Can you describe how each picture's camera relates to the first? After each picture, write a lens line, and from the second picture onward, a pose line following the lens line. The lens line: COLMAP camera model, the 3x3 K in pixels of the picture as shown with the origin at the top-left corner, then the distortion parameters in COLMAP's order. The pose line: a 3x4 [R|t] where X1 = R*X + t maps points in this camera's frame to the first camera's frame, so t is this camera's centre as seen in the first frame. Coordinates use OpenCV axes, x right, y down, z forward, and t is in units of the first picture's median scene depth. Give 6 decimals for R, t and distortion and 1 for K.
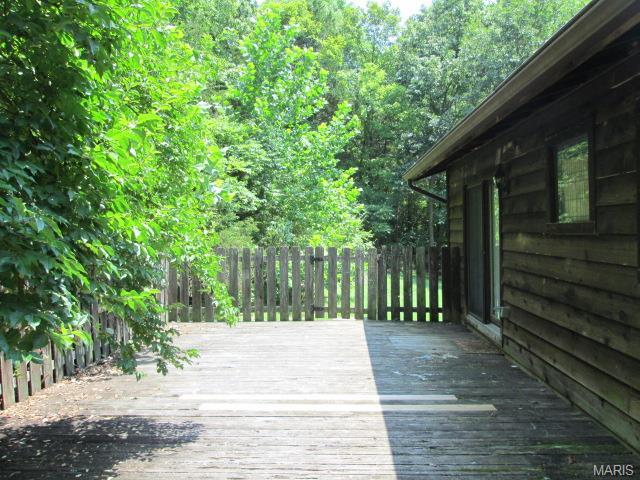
lens RADIAL K [[535.4, 0, 310.5], [0, 535.4, 238.7], [0, 0, 1]] dist [-0.032566, 0.009534]
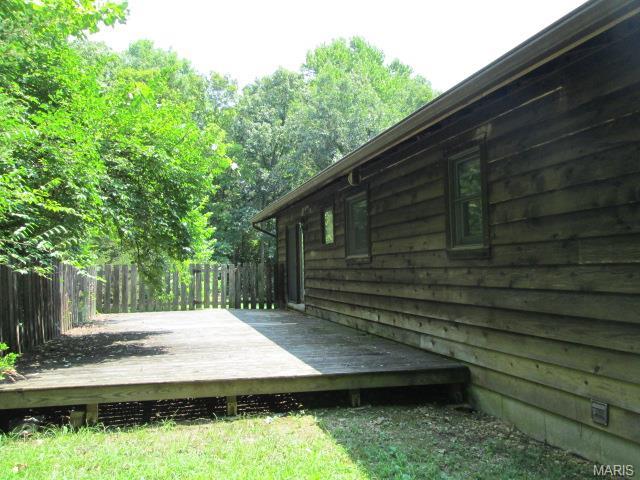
lens RADIAL K [[535.4, 0, 310.5], [0, 535.4, 238.7], [0, 0, 1]] dist [-0.032566, 0.009534]
pose [[0.950438, 0.015300, 0.310537, -0.094269], [0.008104, 0.997230, -0.073938, 0.036392], [-0.310808, 0.072791, 0.947681, -0.358087]]
